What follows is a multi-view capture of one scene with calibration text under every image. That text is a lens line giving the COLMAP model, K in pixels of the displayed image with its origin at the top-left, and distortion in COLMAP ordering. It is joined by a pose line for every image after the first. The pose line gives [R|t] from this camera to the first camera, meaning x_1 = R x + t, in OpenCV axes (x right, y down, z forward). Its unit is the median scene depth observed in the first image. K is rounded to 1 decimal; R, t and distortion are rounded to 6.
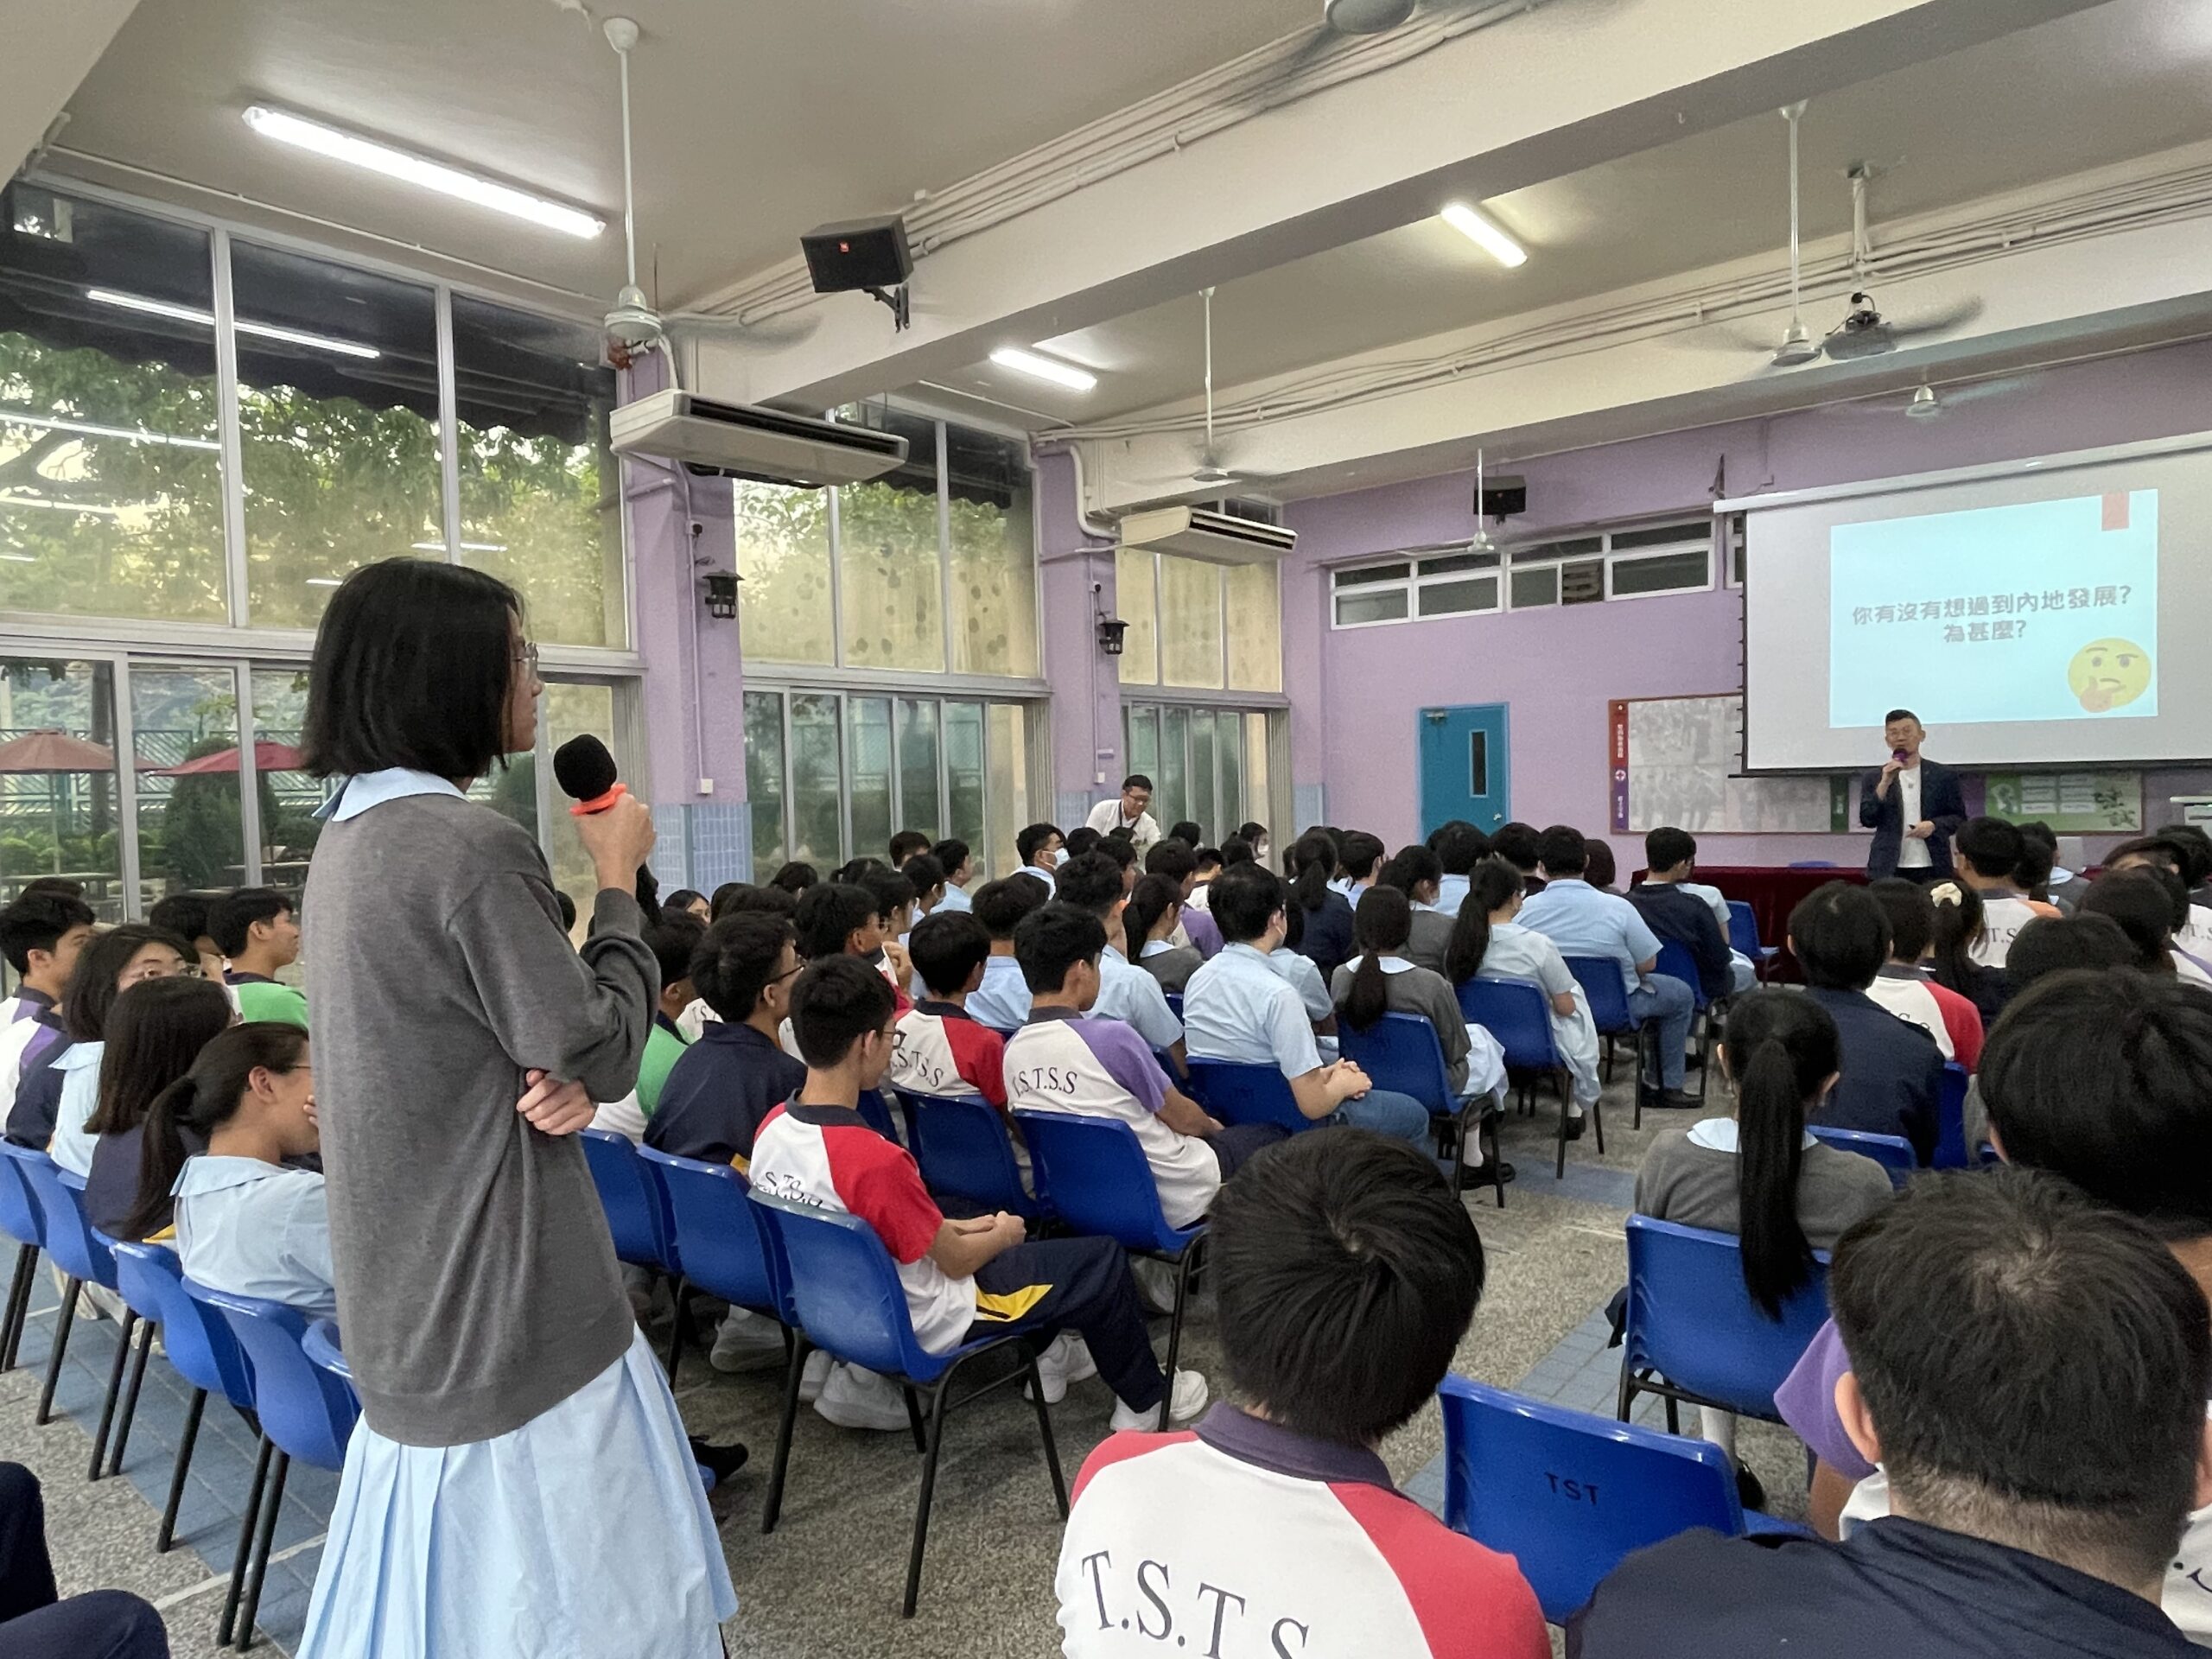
lens RADIAL K [[1310.3, 0, 1120.0], [0, 1310.3, 849.1], [0, 0, 1]] dist [-0.002560, -0.005474]
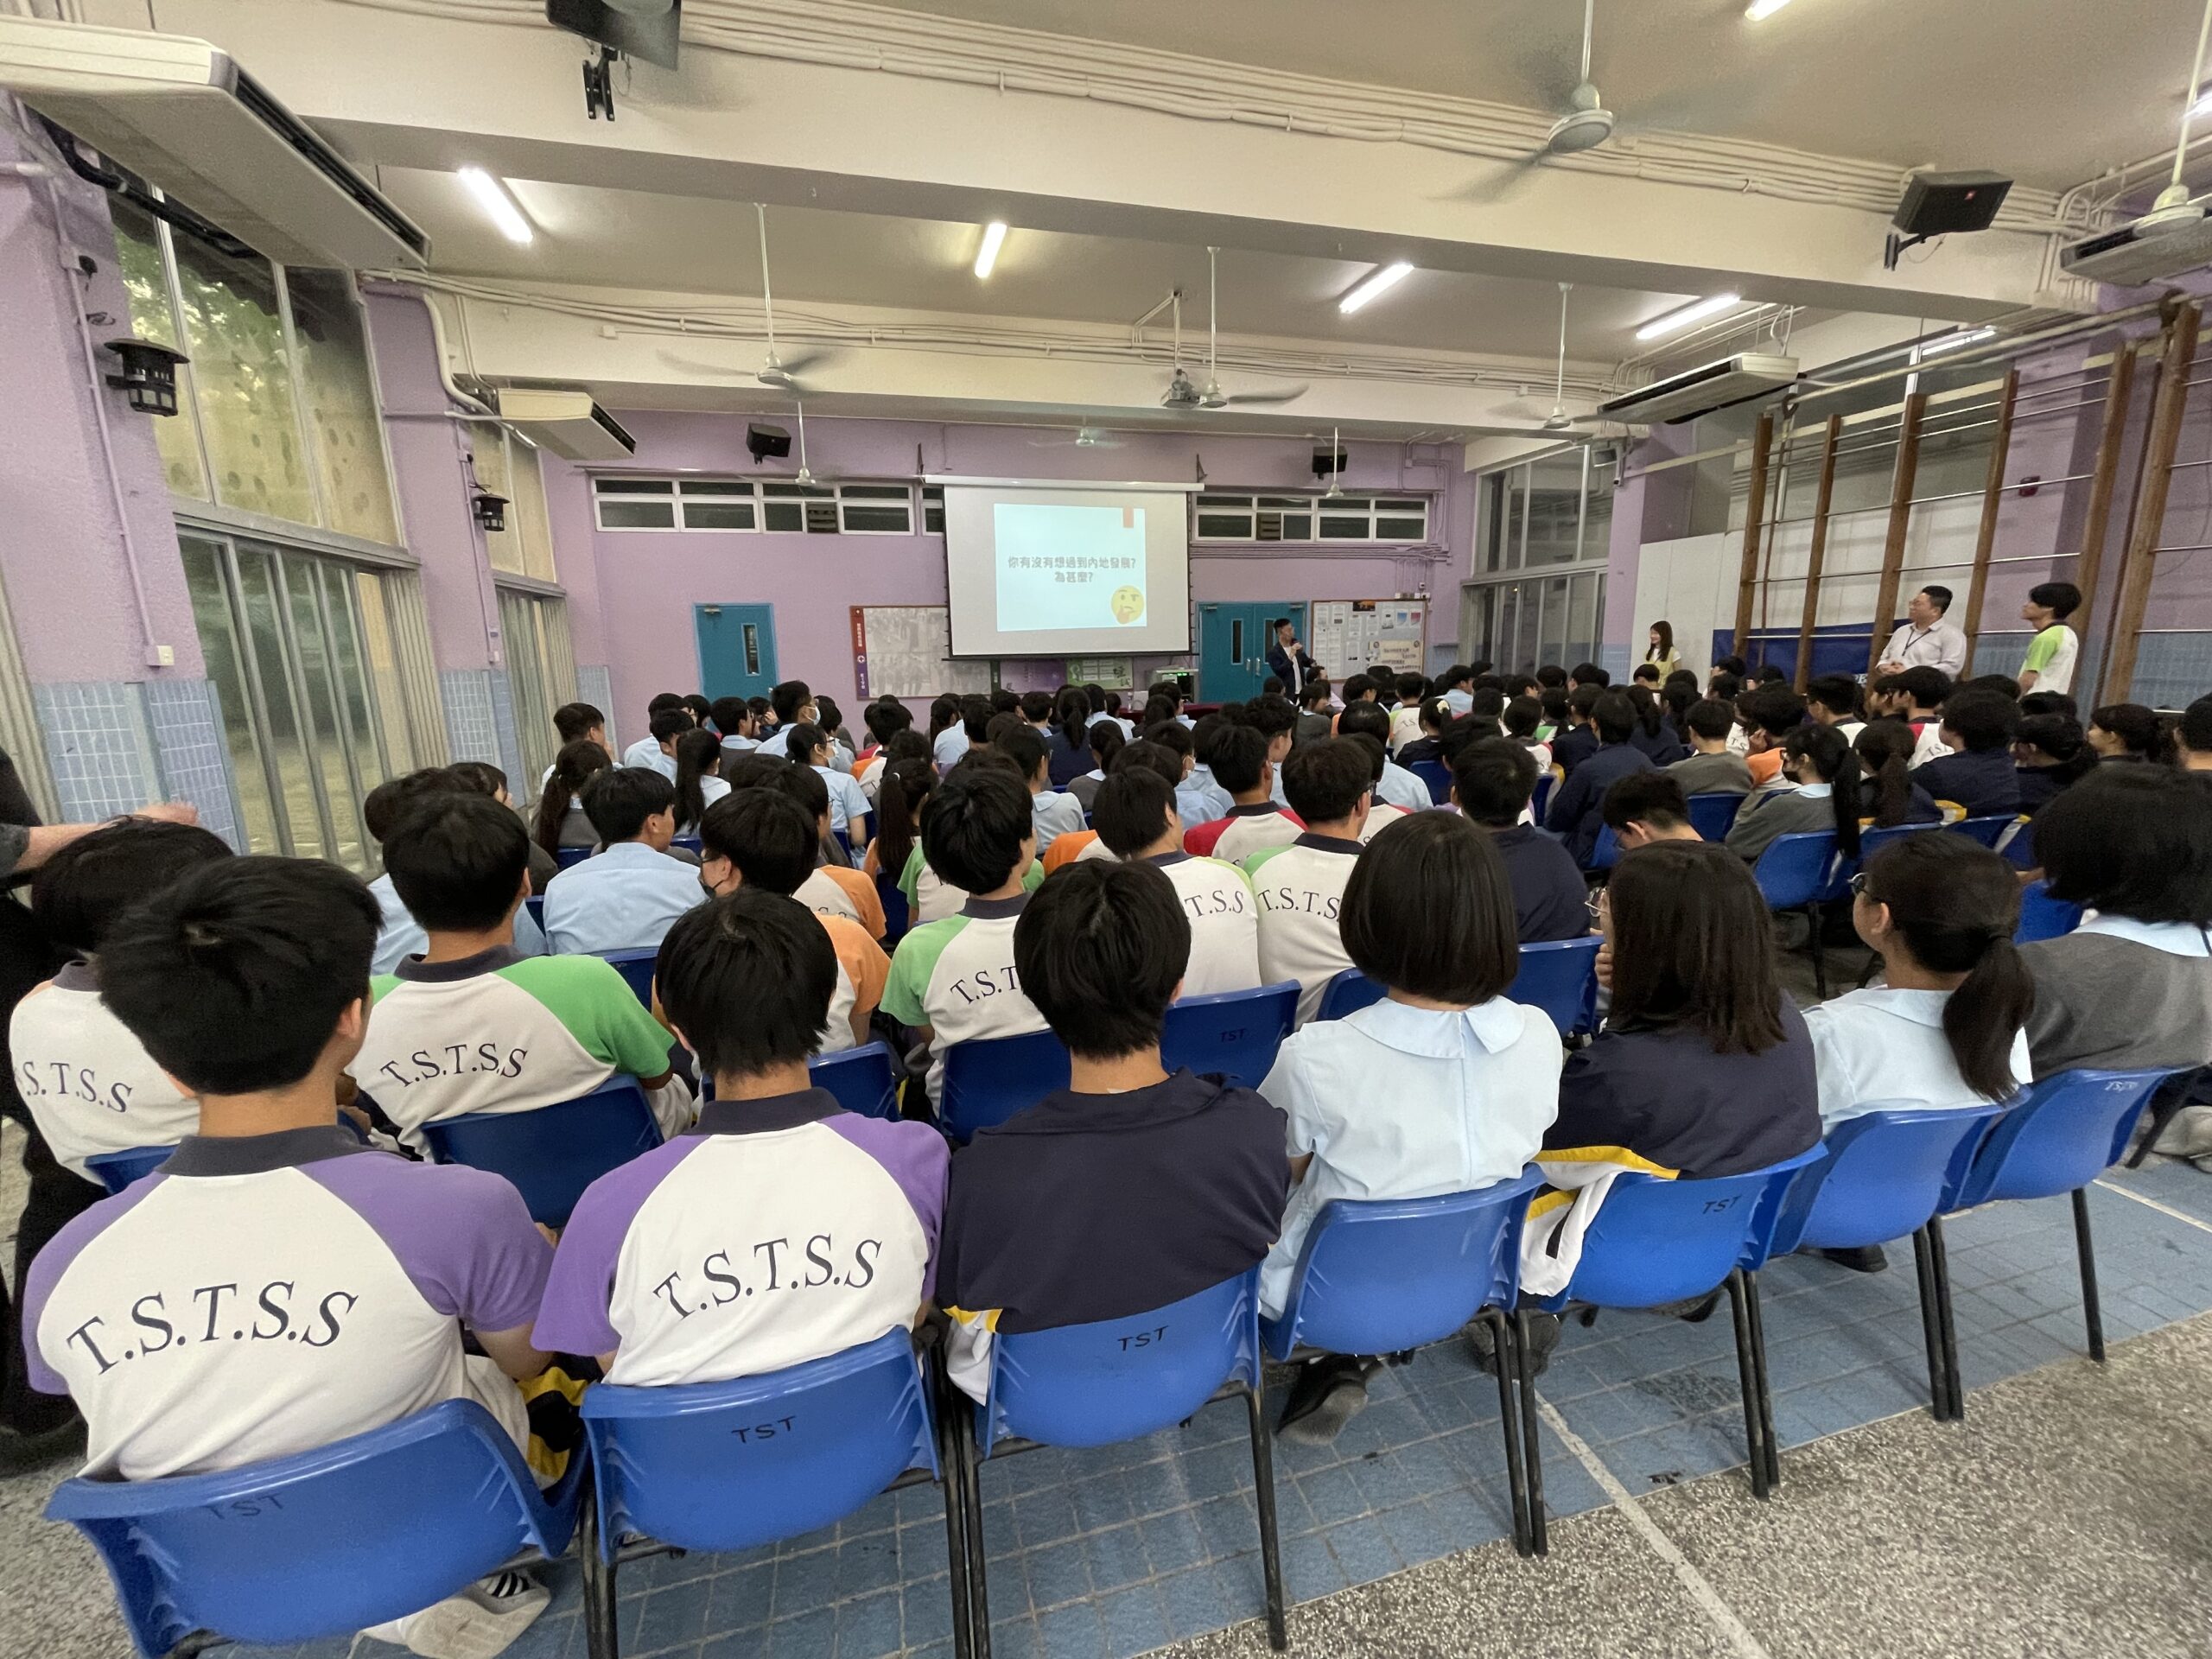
lens RADIAL K [[891.6, 0, 1117.6], [0, 891.6, 805.5], [0, 0, 1]] dist [0.007895, -0.000448]
pose [[0.591161, -0.124084, 0.796952, -0.295464], [0.046996, 0.991715, 0.119548, -0.001214], [-0.805184, -0.033219, 0.592095, 0.214733]]
